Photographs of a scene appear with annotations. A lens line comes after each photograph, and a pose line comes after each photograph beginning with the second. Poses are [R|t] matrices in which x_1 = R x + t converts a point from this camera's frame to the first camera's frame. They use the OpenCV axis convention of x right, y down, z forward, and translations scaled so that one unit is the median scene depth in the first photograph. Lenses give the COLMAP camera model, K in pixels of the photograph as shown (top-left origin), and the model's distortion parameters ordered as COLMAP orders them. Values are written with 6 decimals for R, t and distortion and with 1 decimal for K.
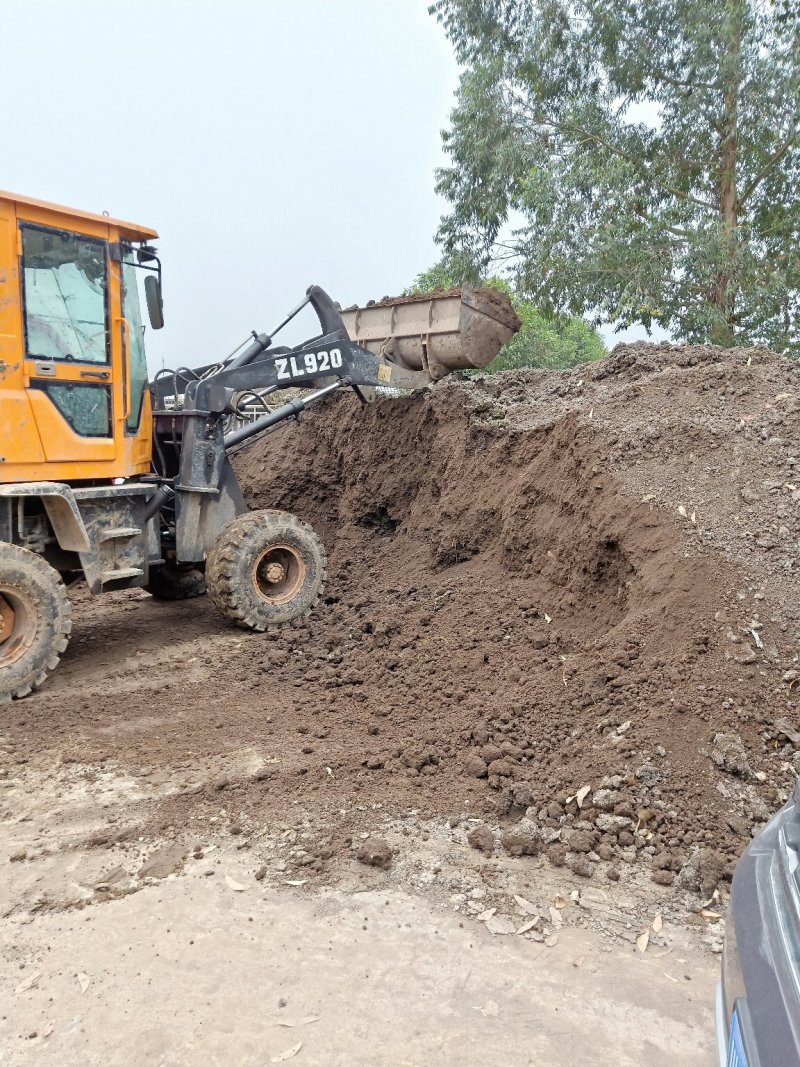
lens RADIAL K [[816.5, 0, 403.2], [0, 816.5, 524.6], [0, 0, 1]] dist [0.063149, -0.043913]
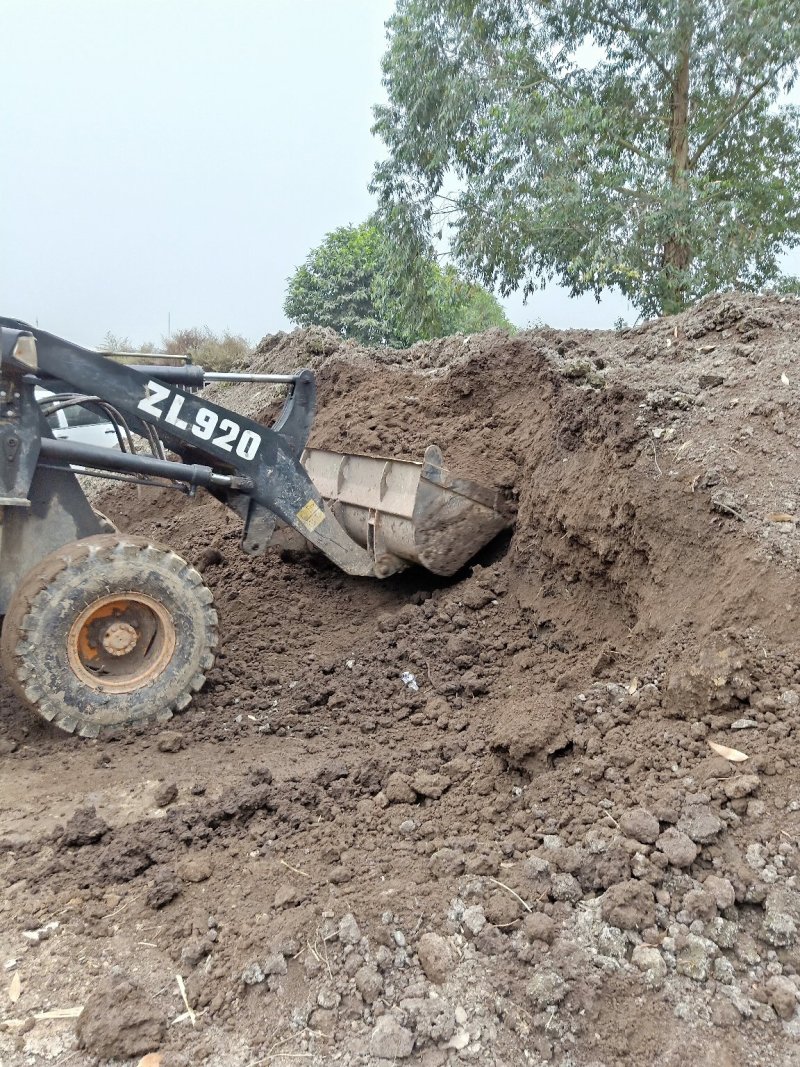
lens RADIAL K [[816.5, 0, 394.4], [0, 816.5, 522.2], [0, 0, 1]] dist [0.063149, -0.043913]
pose [[0.990248, -0.015175, 0.138486, -0.067160], [0.011014, 0.999466, 0.030764, -0.011455], [-0.138879, -0.028938, 0.989886, 0.103339]]
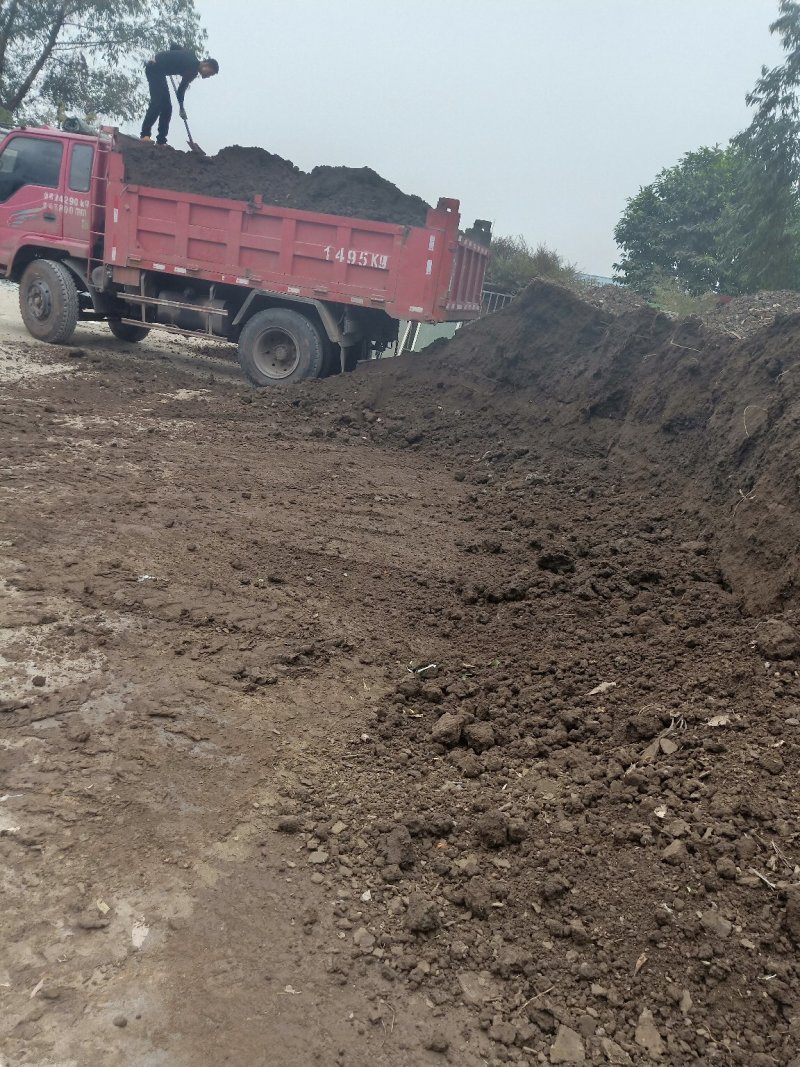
lens RADIAL K [[816.5, 0, 398.8], [0, 816.5, 533.1], [0, 0, 1]] dist [0.063149, -0.043913]
pose [[0.957684, 0.235695, -0.165193, -0.050998], [-0.209364, 0.964308, 0.162099, -0.017718], [0.197503, -0.120655, 0.972849, 0.147270]]
